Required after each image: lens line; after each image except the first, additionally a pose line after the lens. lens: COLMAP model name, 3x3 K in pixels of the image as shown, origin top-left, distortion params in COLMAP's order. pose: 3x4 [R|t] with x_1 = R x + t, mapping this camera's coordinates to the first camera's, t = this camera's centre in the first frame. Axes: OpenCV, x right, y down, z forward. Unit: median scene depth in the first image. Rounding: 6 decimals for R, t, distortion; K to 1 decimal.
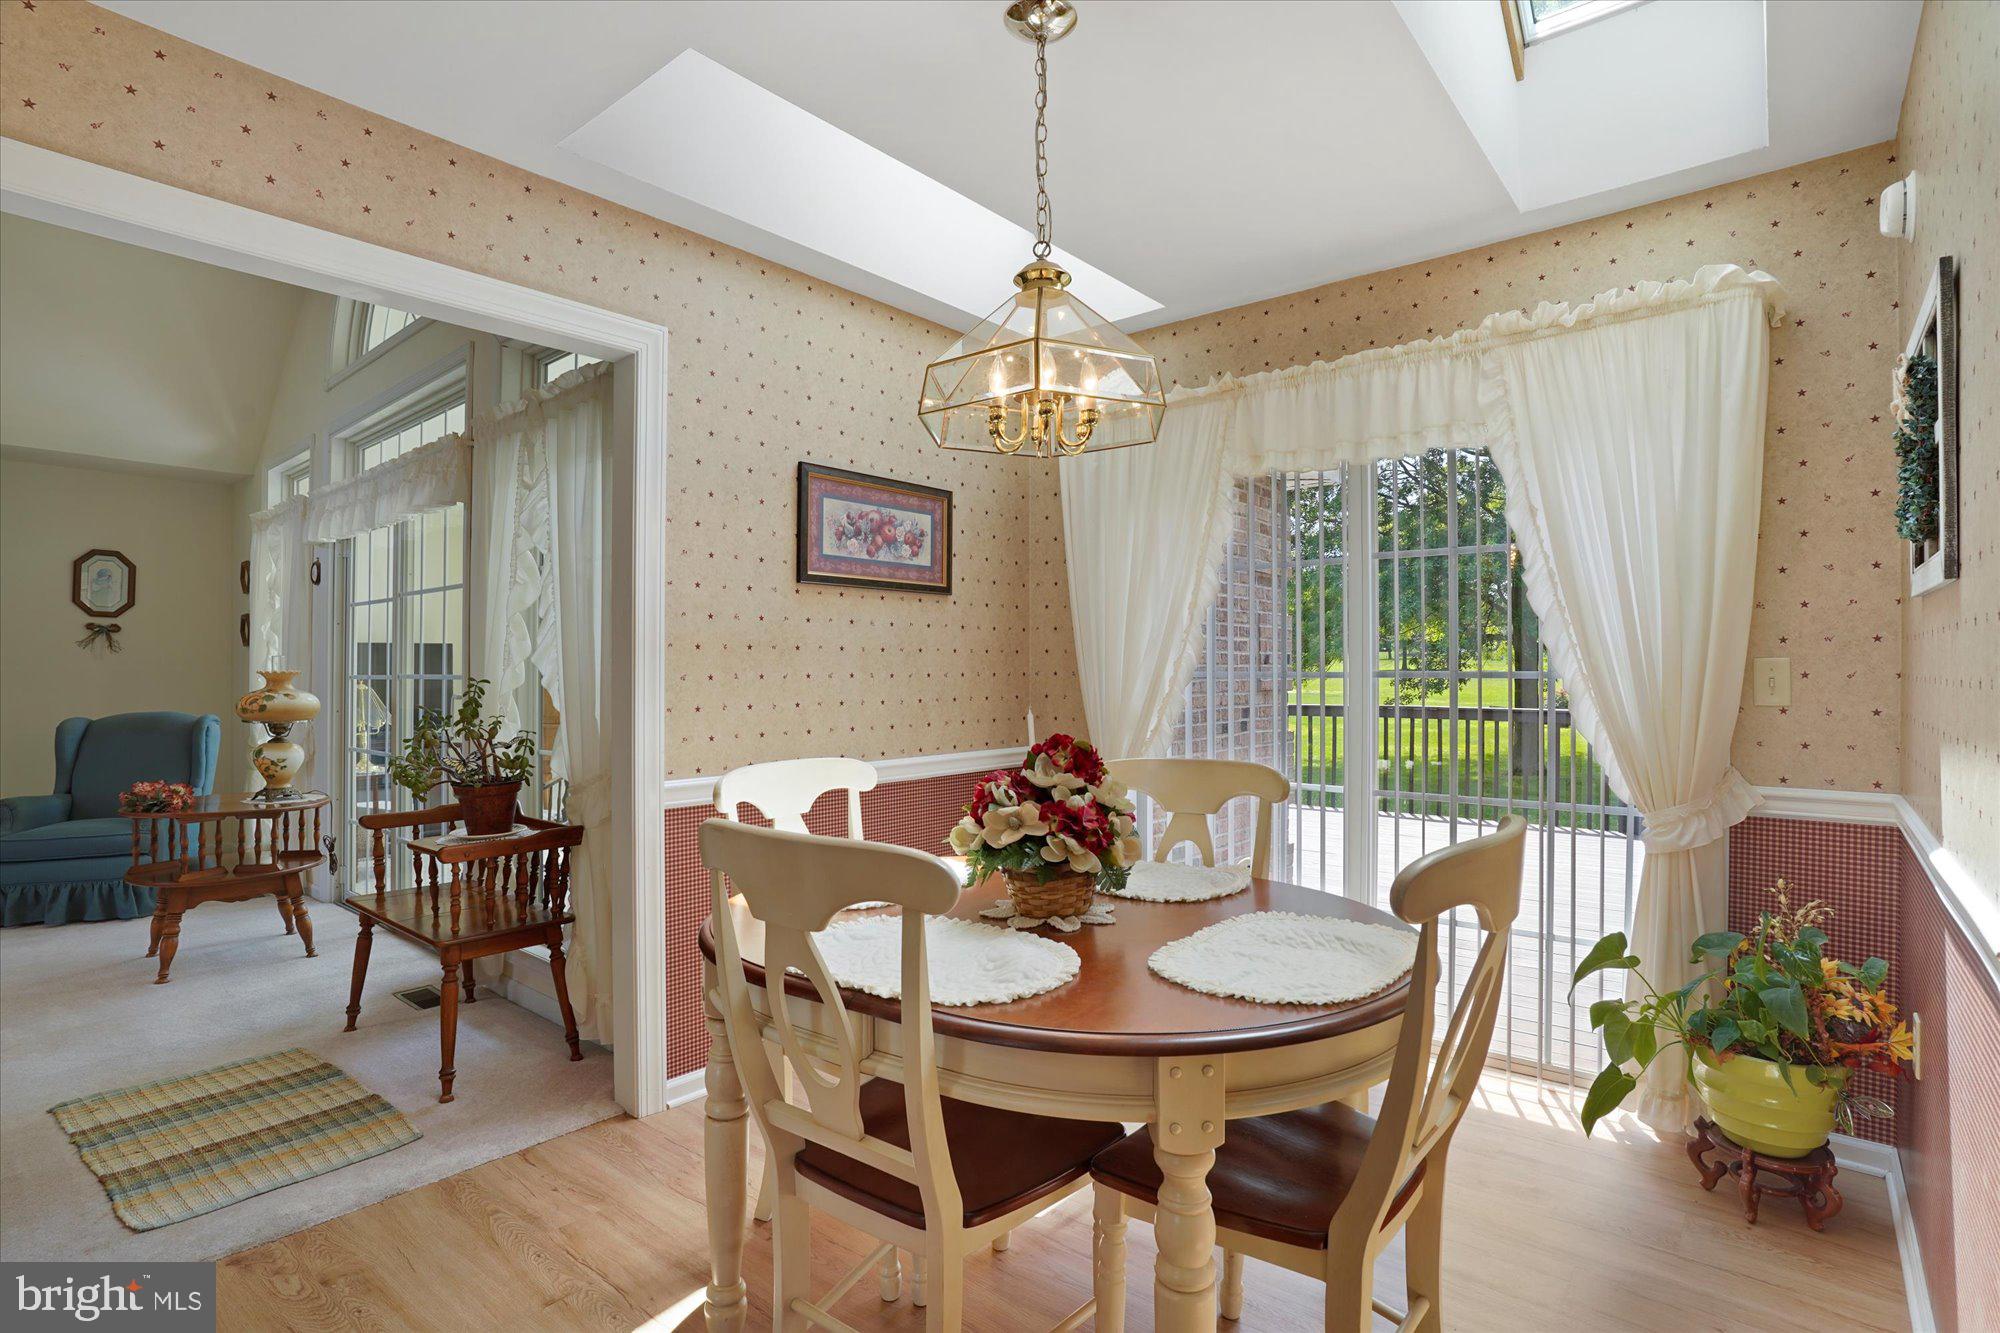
lens RADIAL K [[1013.5, 0, 1000.0], [0, 1013.5, 666.5], [0, 0, 1]] dist [-0.073064, 0.039867]
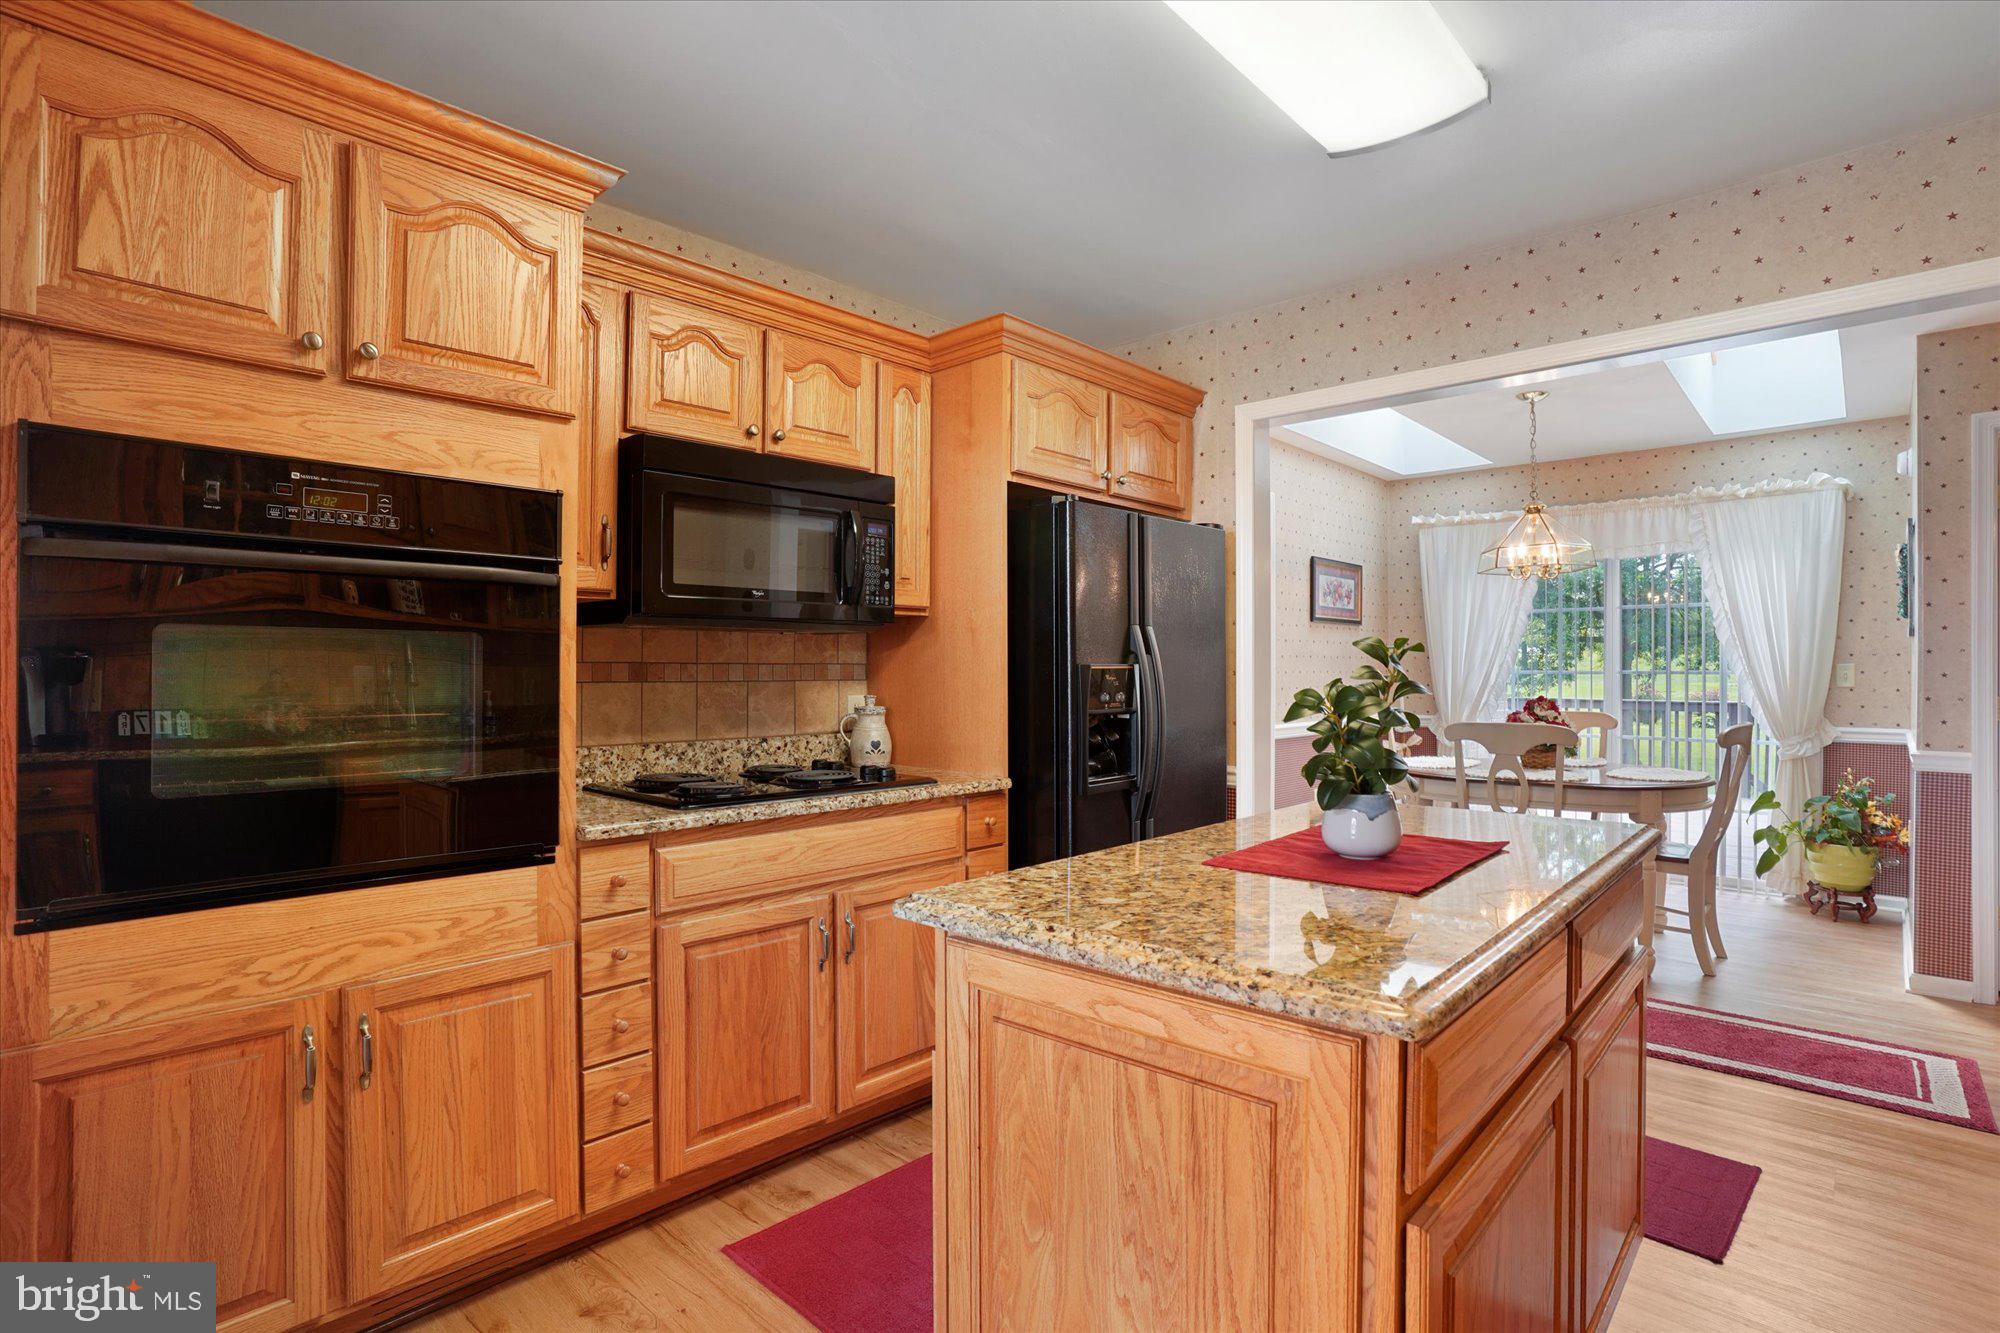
lens RADIAL K [[1013.5, 0, 1000.0], [0, 1013.5, 666.5], [0, 0, 1]] dist [-0.073064, 0.039867]
pose [[0.998728, 0.003528, -0.050307, -0.859155], [-0.003445, 0.999993, 0.001738, -0.001220], [0.050313, -0.001562, 0.998732, -1.113725]]
